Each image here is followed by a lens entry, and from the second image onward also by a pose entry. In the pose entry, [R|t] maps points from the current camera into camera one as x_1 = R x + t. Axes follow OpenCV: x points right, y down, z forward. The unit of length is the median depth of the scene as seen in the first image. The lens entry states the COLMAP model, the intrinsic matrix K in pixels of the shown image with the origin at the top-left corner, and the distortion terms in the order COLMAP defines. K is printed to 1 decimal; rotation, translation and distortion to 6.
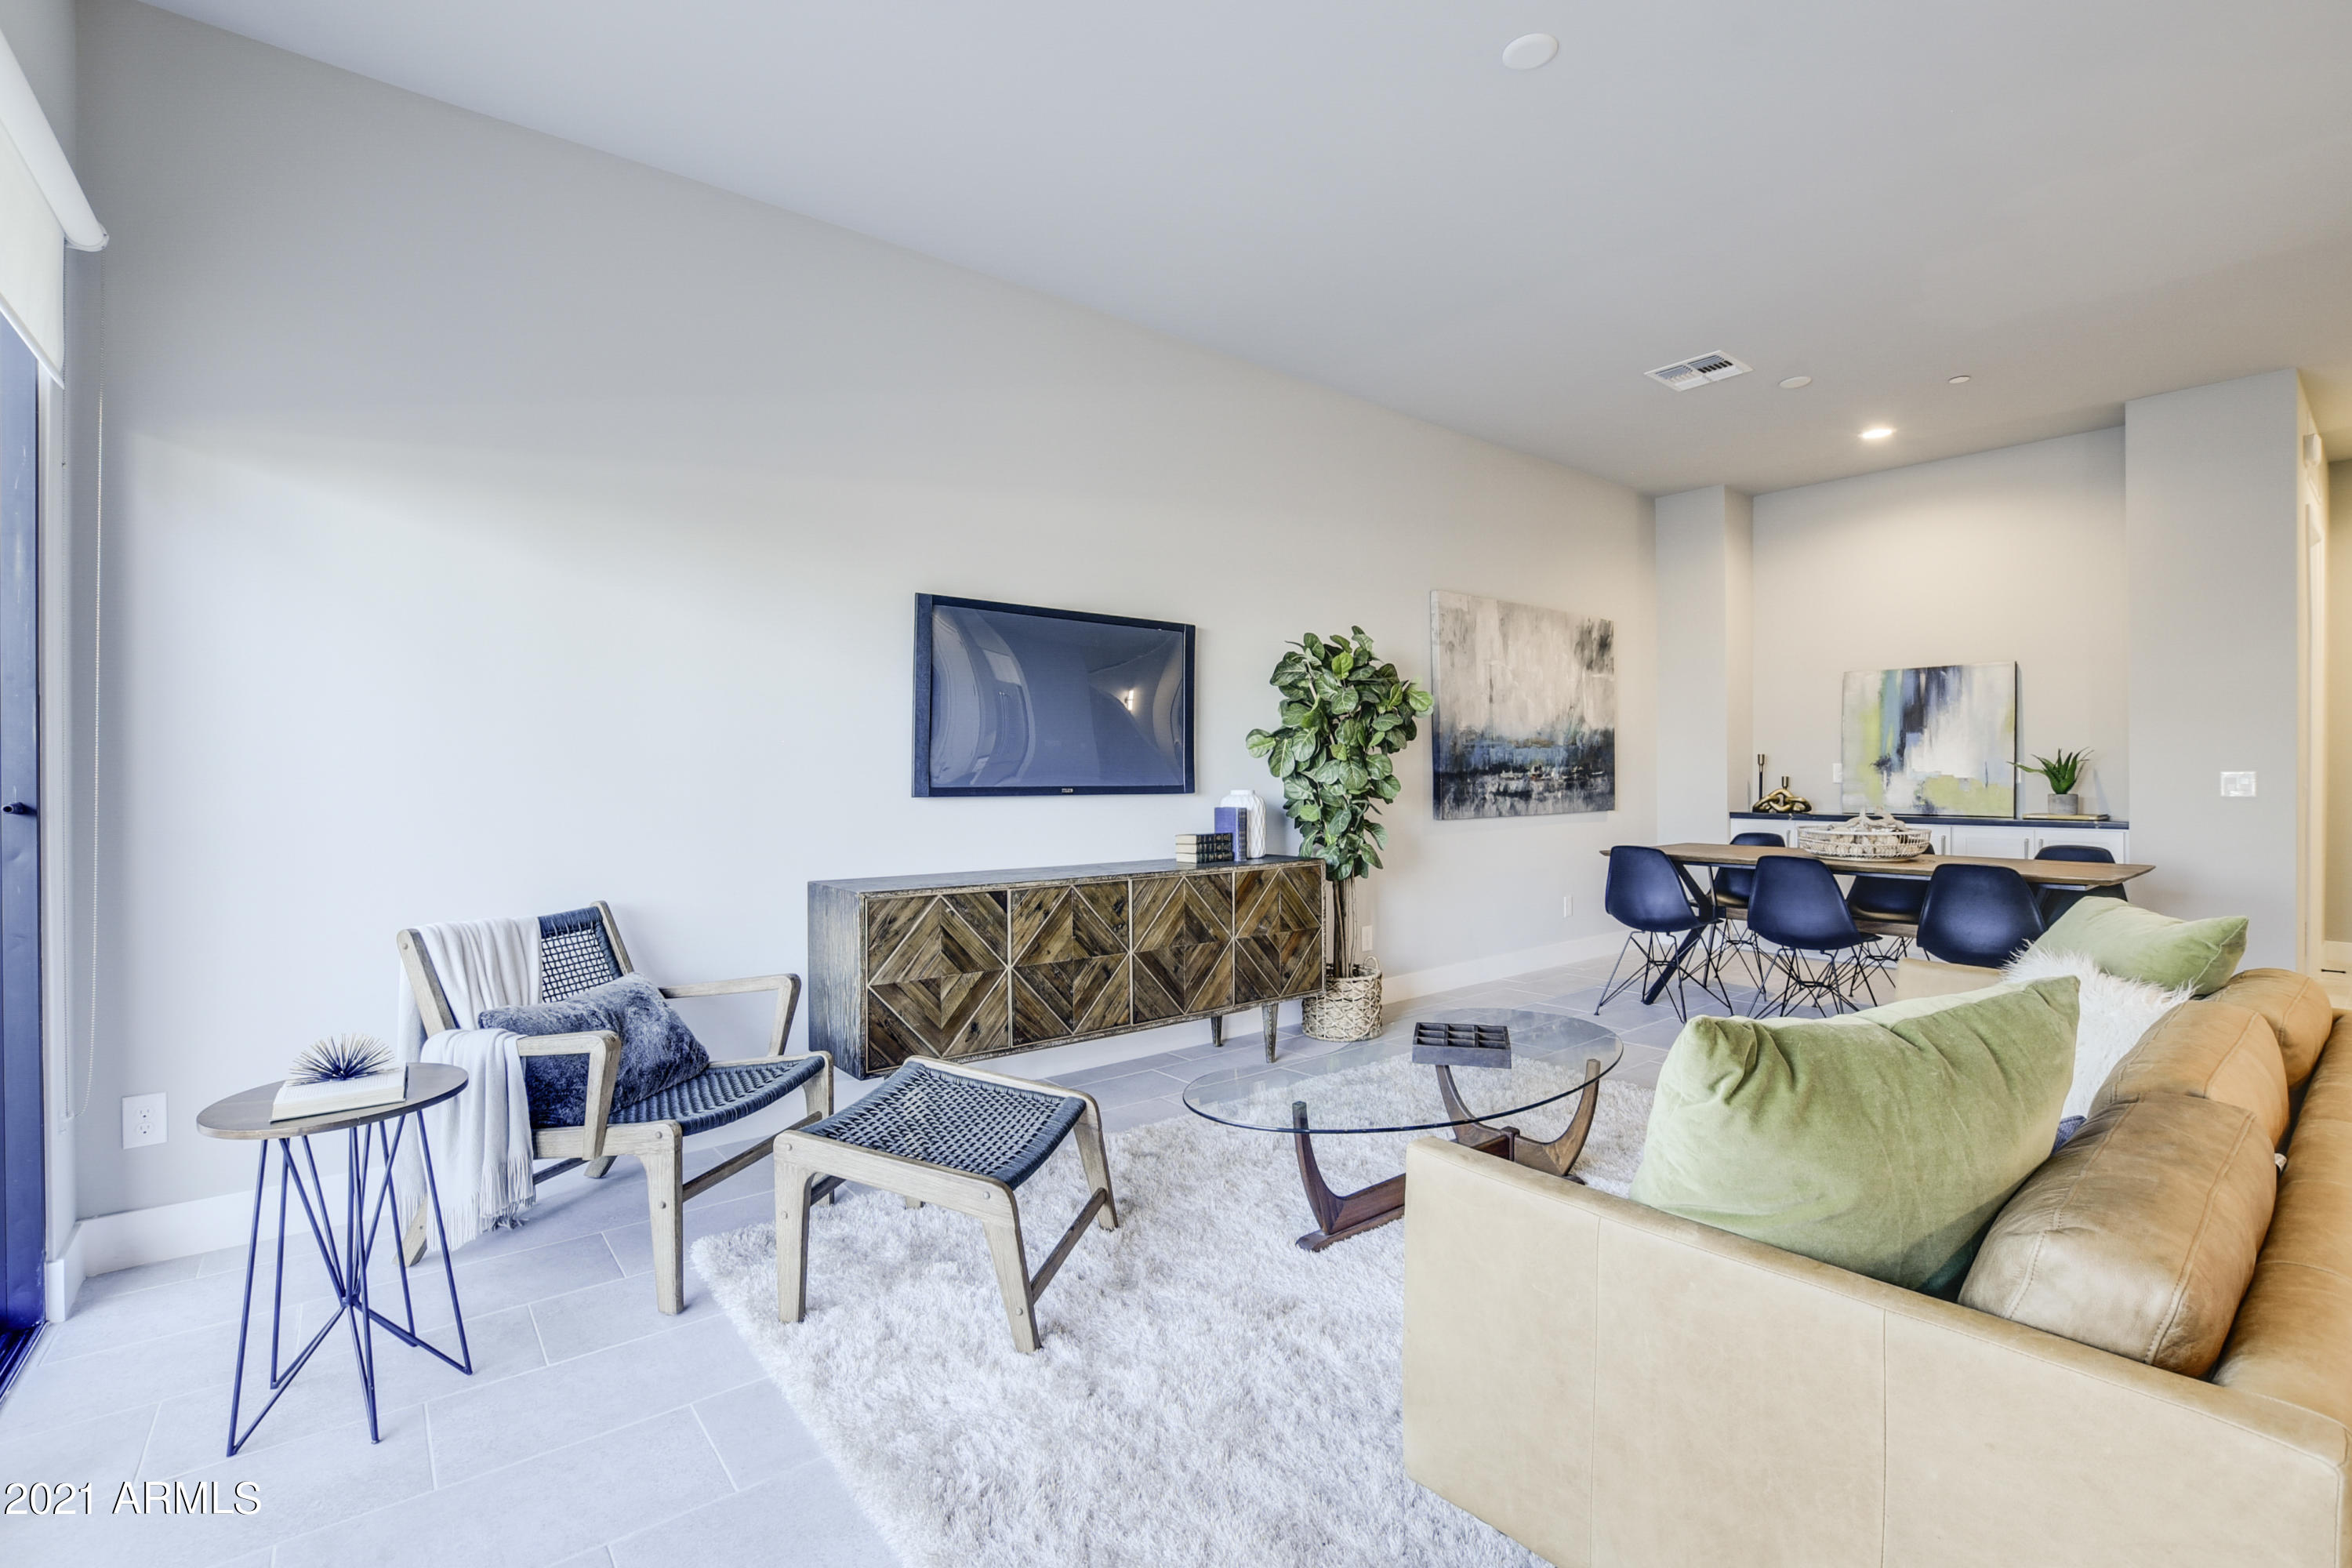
lens RADIAL K [[1009.5, 0, 1175.0], [0, 1009.5, 785.2], [0, 0, 1]] dist [-0.029189, 0.004287]
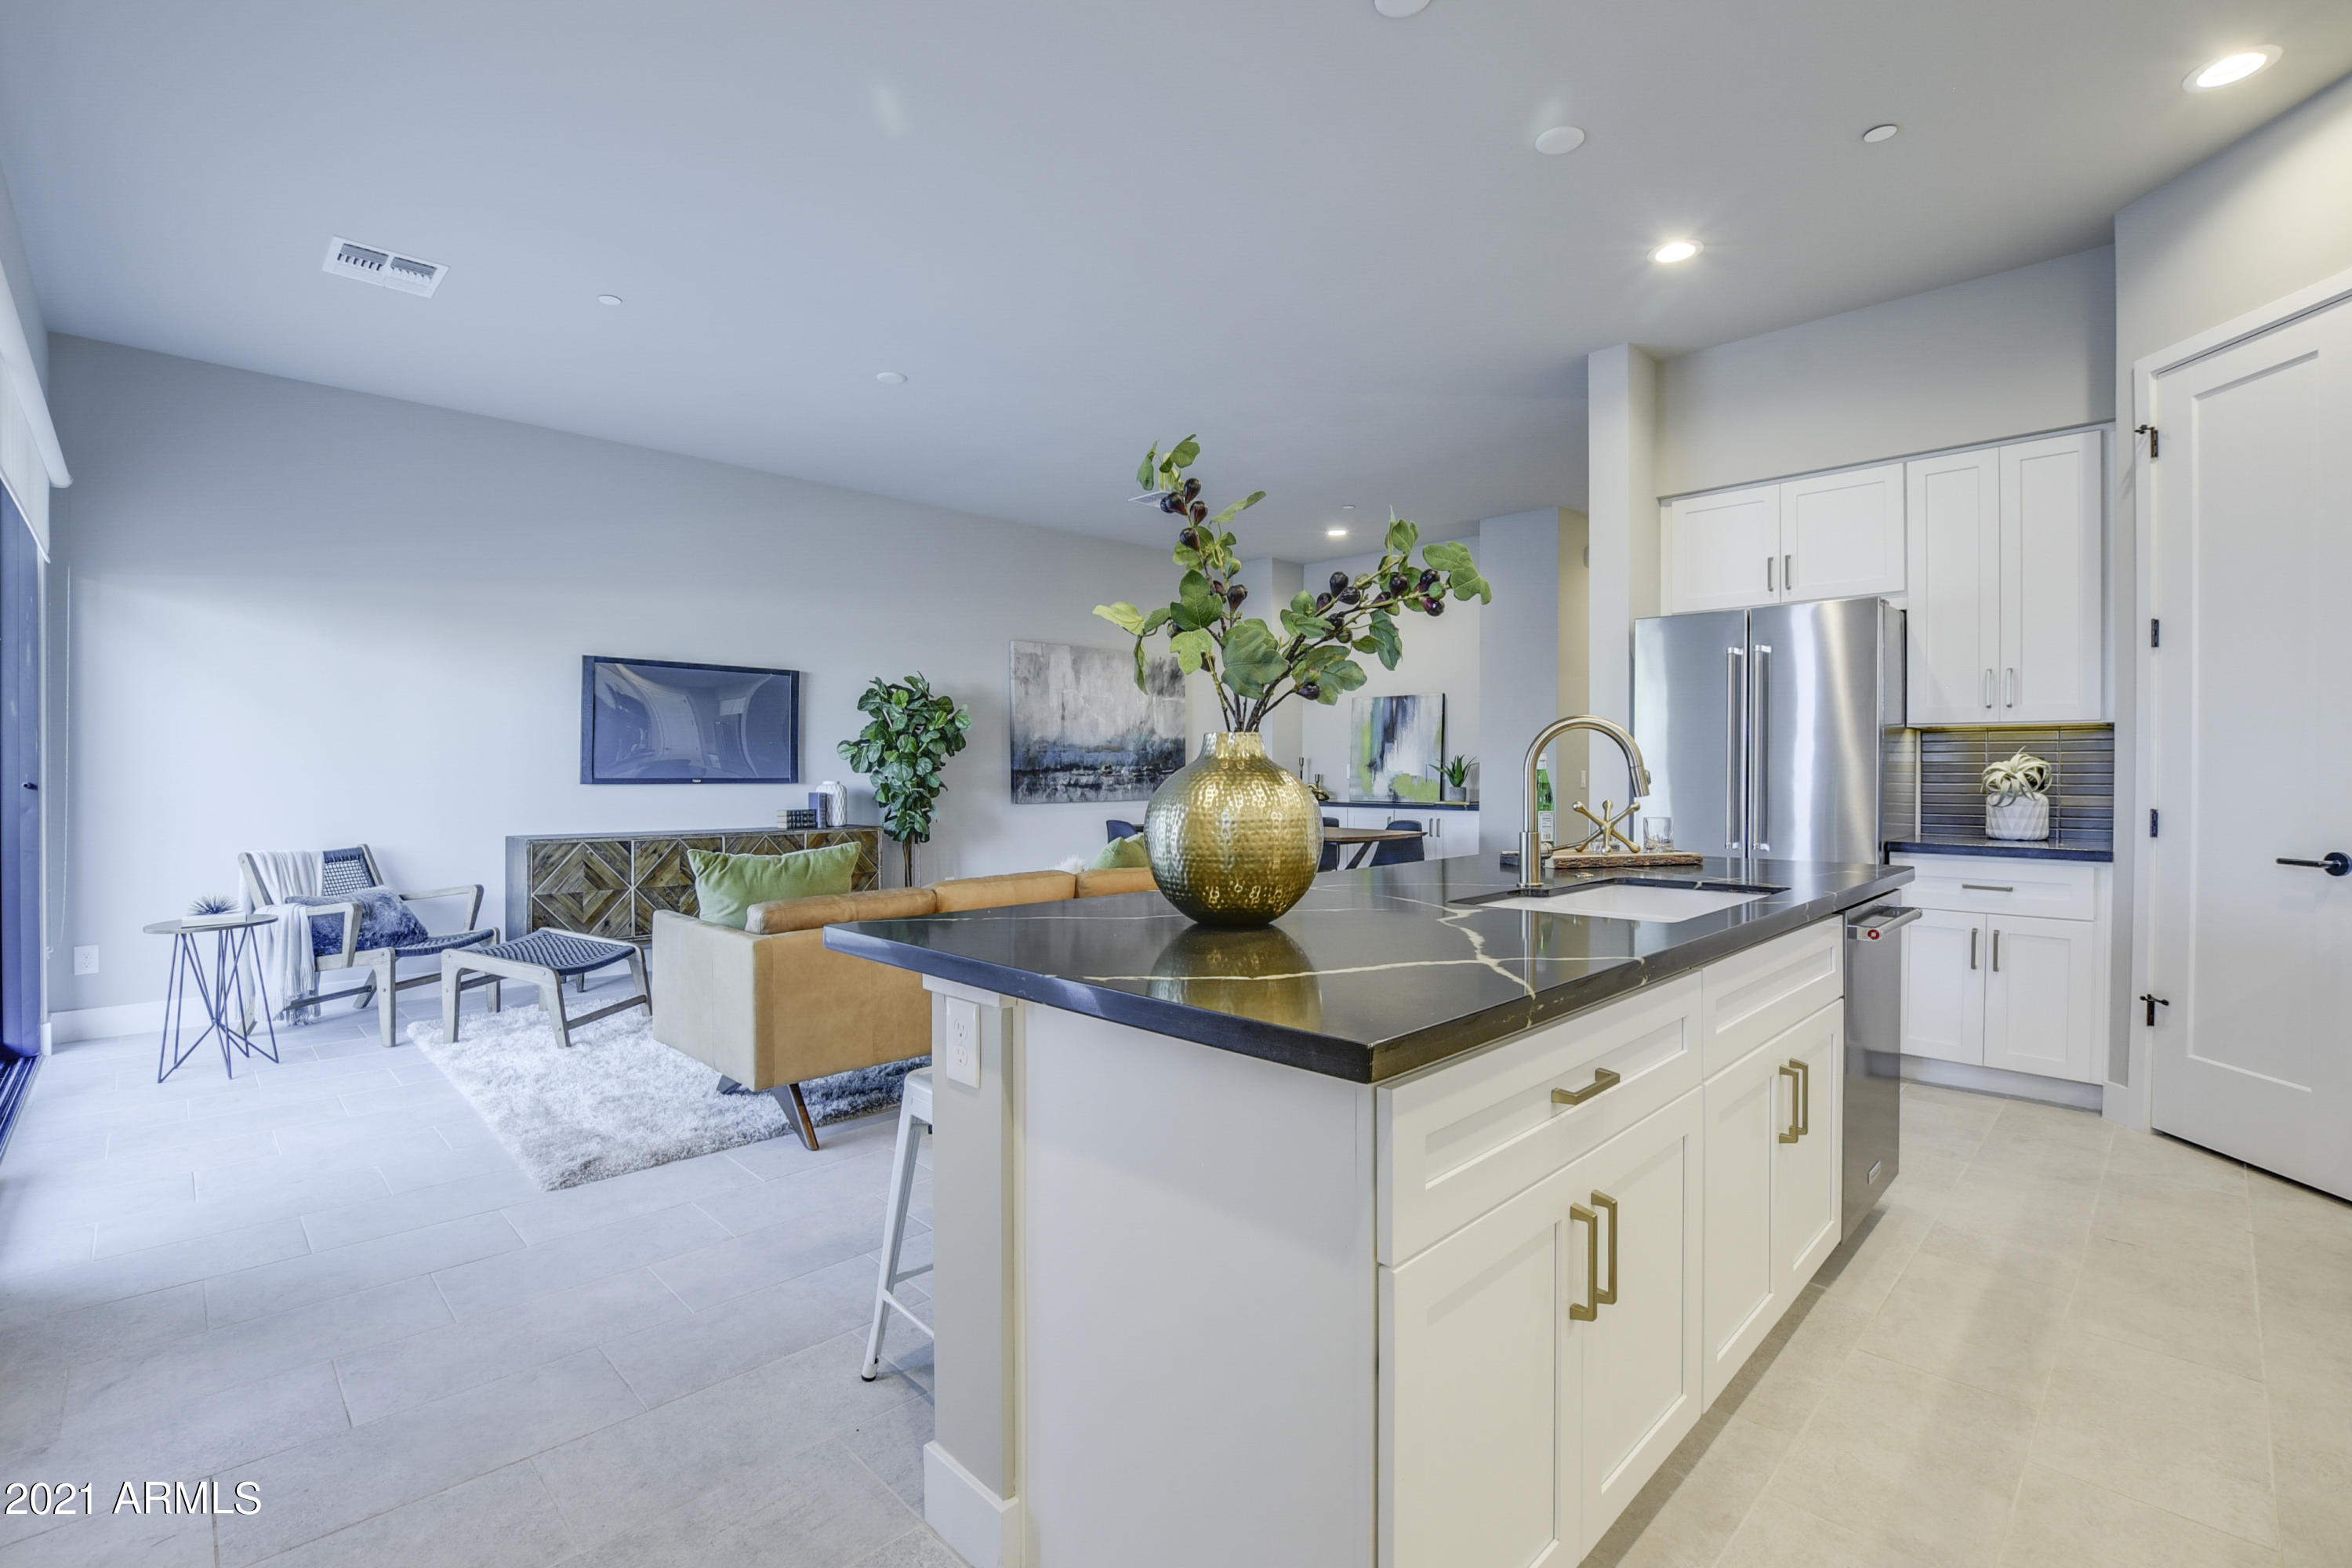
lens RADIAL K [[1043.0, 0, 1168.2], [0, 1043.0, 787.5], [0, 0, 1]] dist [-0.024497, 0.001241]
pose [[0.995897, 0.003519, 0.090424, 0.438391], [-0.003996, 0.999979, 0.005088, 0.004619], [-0.090405, -0.005428, 0.995890, -0.600504]]
